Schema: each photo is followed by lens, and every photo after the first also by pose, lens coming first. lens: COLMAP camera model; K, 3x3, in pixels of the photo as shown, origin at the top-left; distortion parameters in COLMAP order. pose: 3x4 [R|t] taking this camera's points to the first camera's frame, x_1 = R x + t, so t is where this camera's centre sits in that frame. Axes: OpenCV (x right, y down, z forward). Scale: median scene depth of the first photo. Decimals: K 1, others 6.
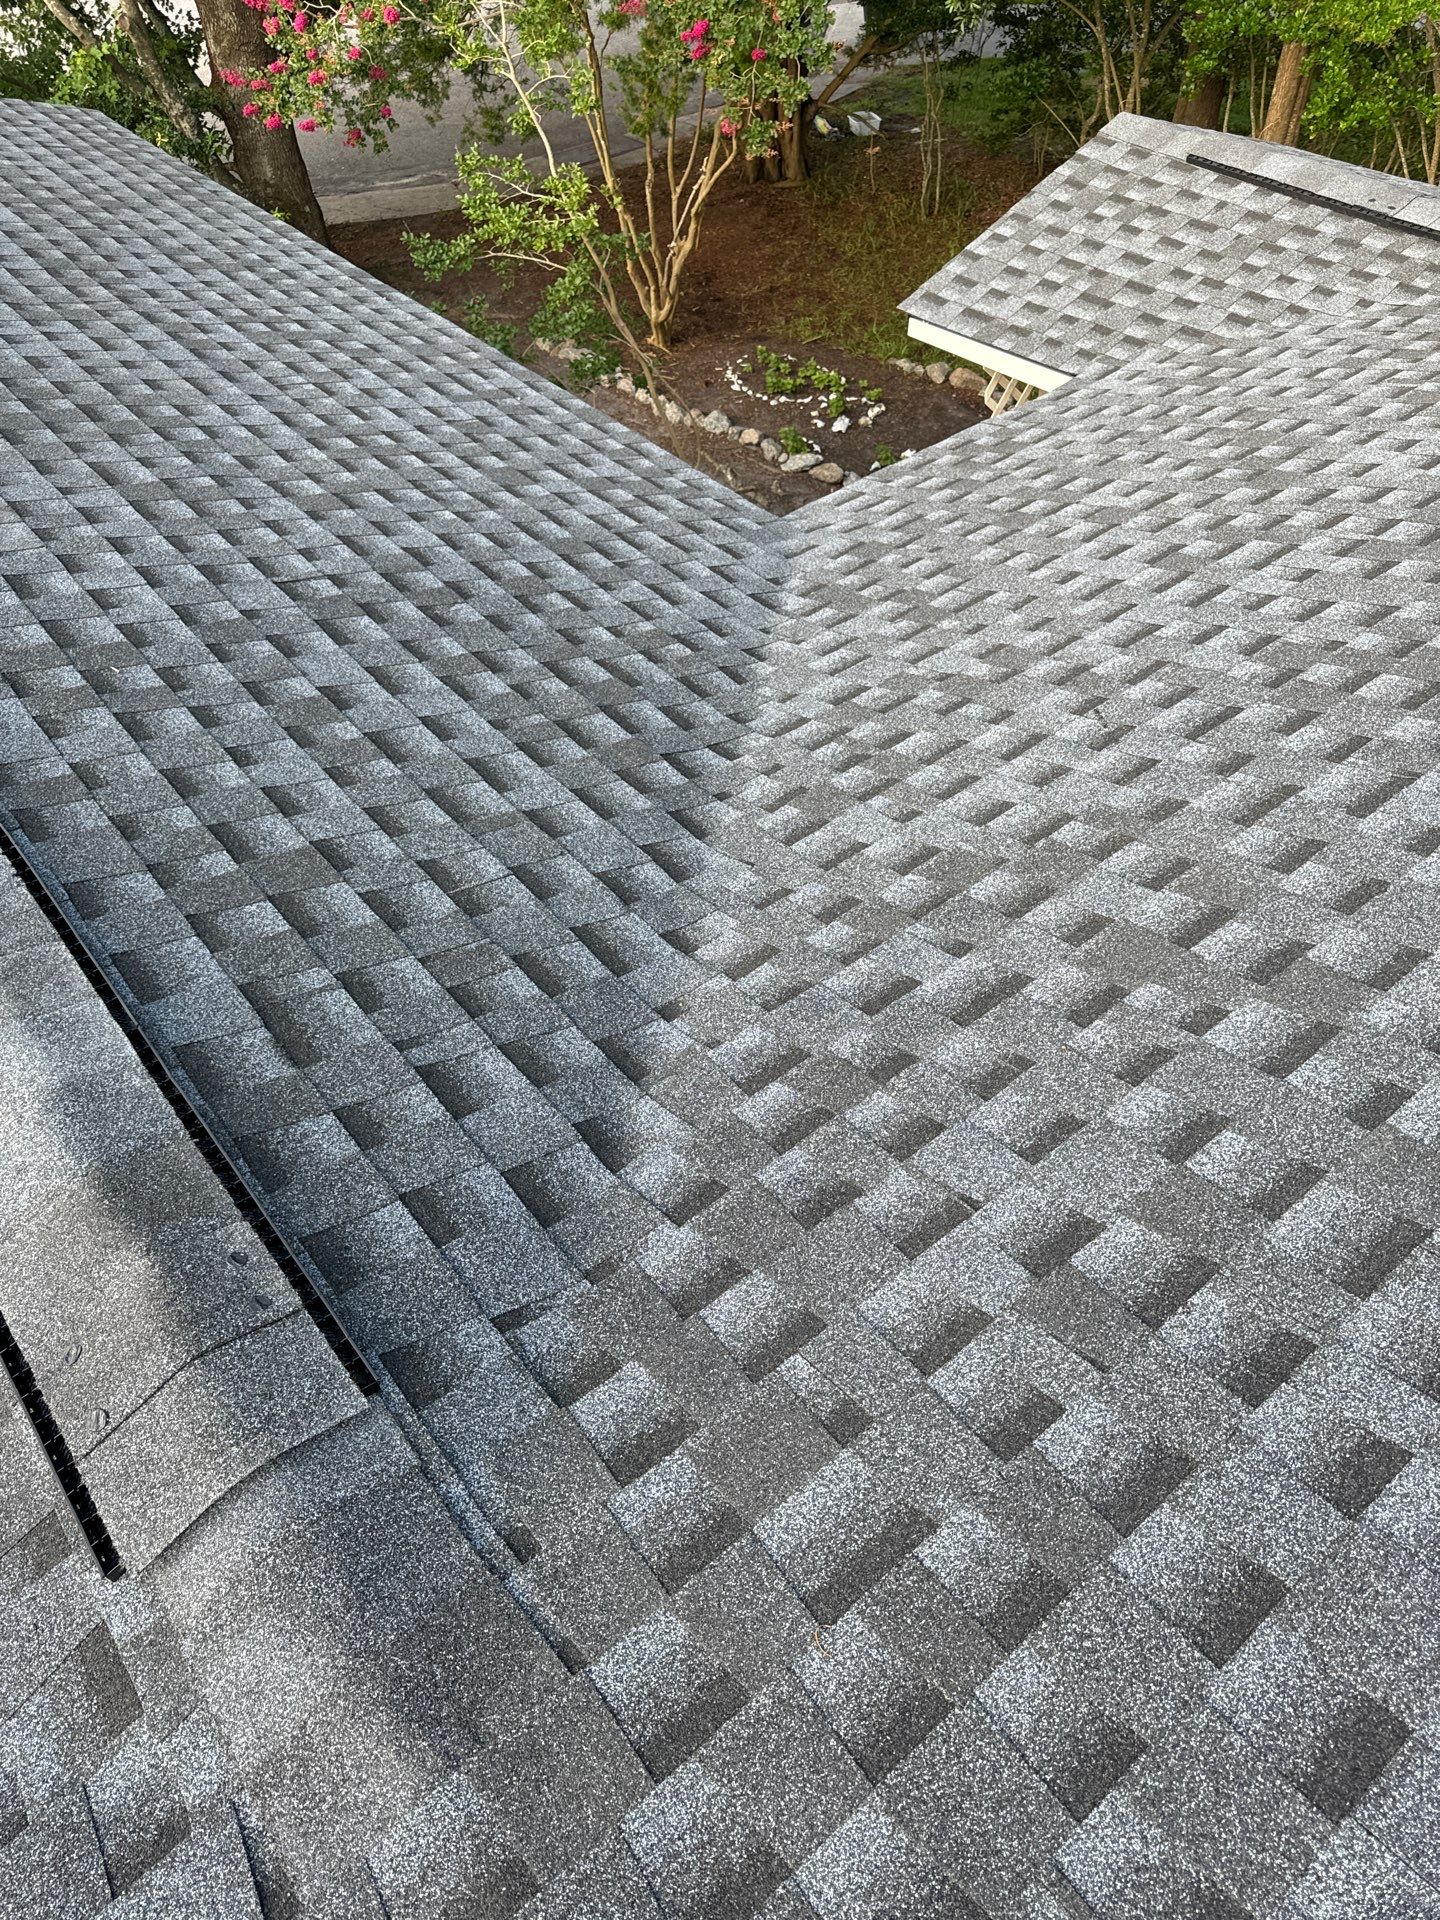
lens RADIAL K [[1374.8, 0, 729.6], [0, 1374.8, 960.3], [0, 0, 1]] dist [0.010219, -0.015315]
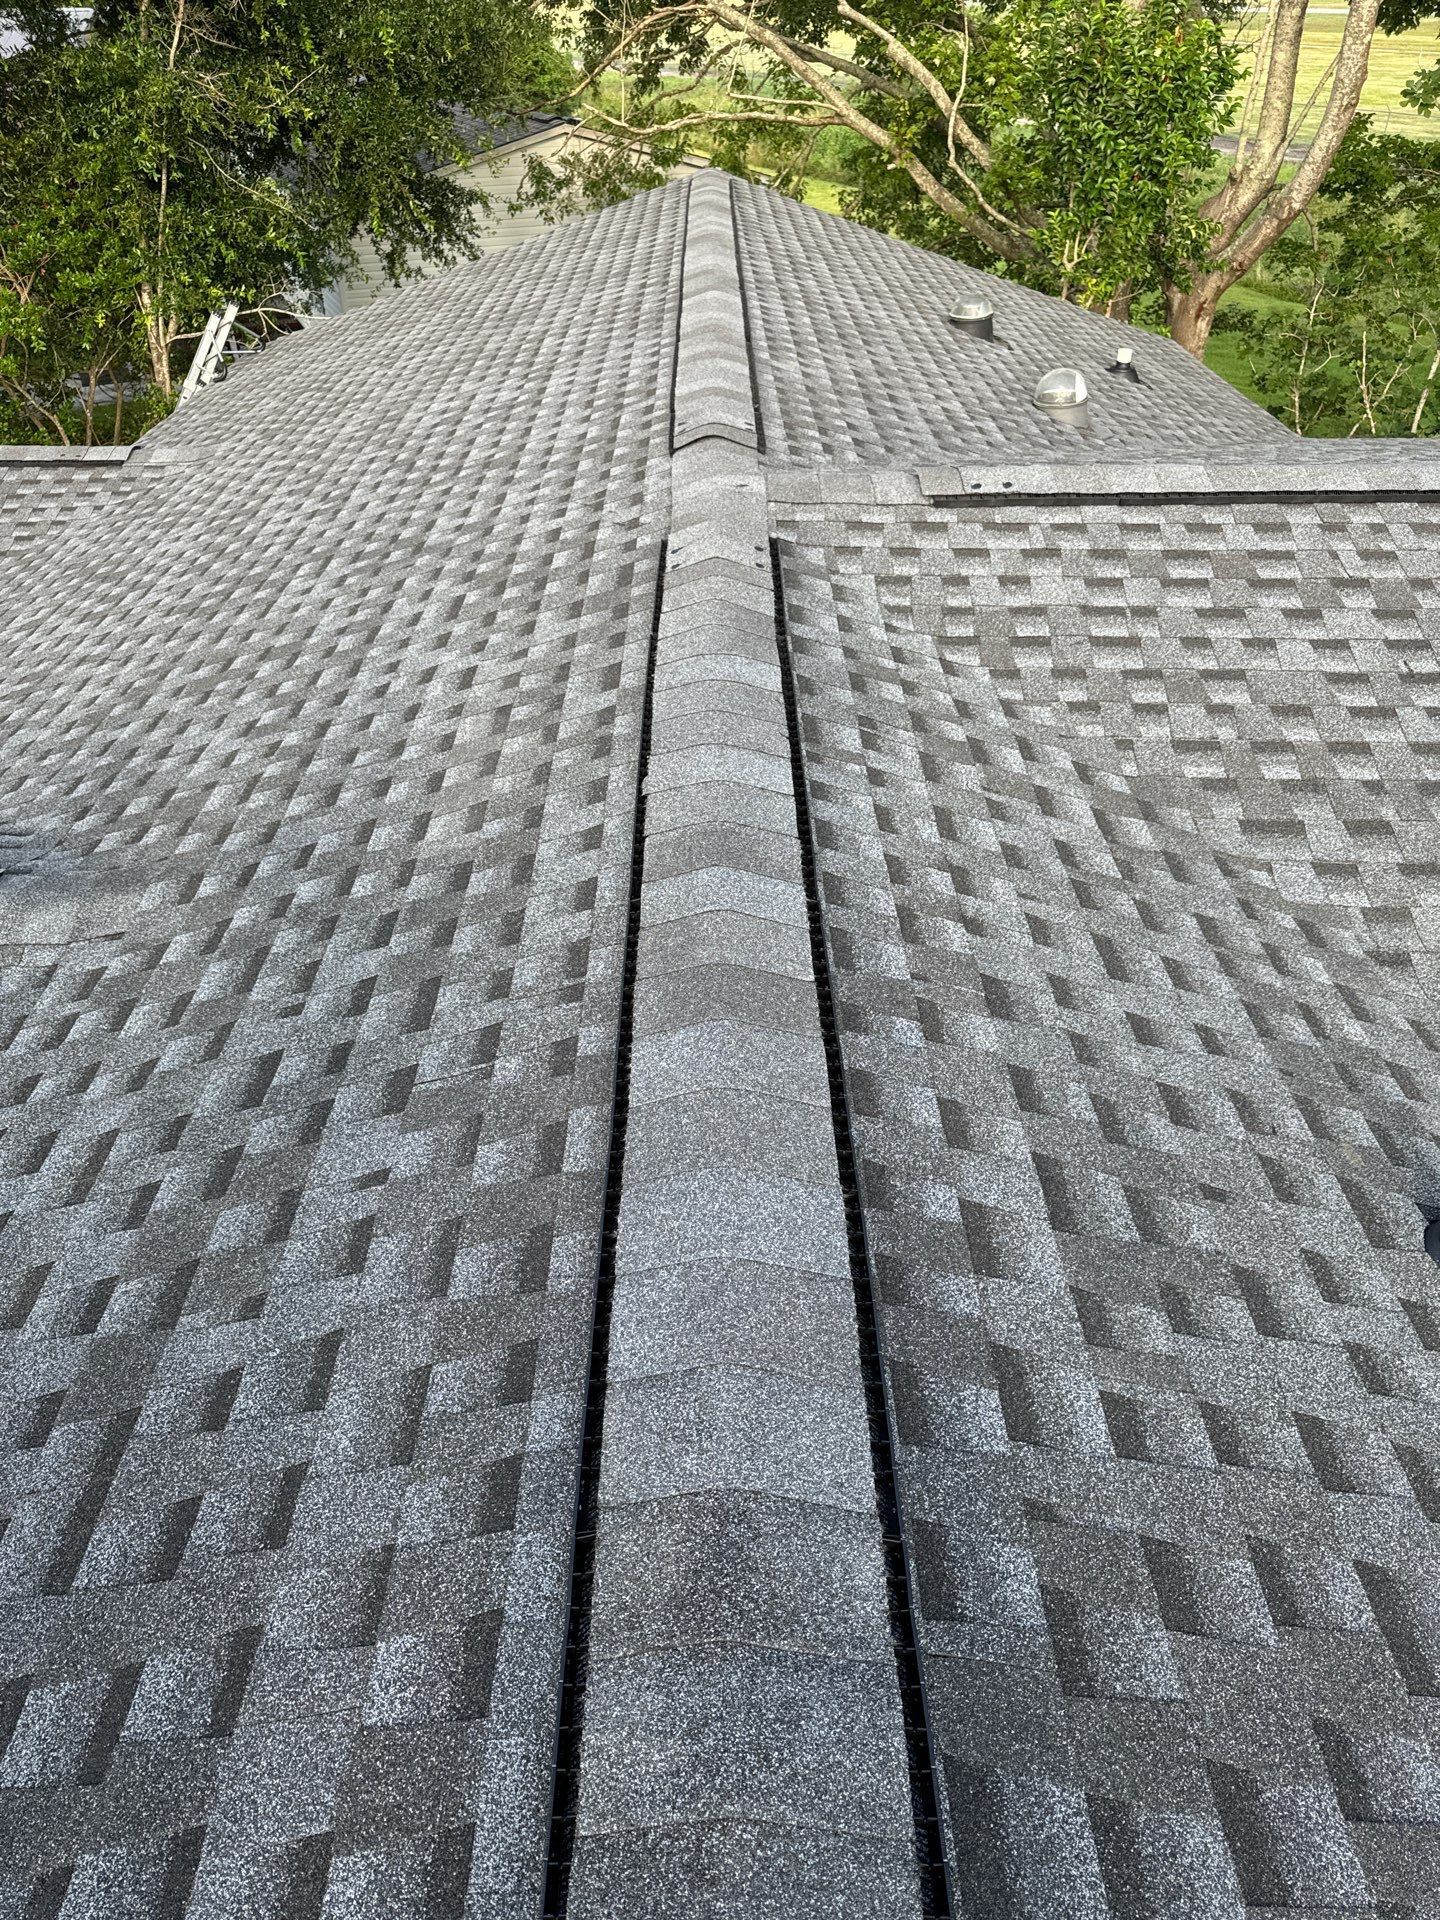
lens RADIAL K [[1374.8, 0, 729.6], [0, 1374.8, 960.3], [0, 0, 1]] dist [0.010219, -0.015315]
pose [[0.626079, -0.427342, 0.652230, -0.305048], [0.561881, 0.827214, 0.002640, 0.320998], [-0.540662, 0.364822, 0.758017, -0.344888]]
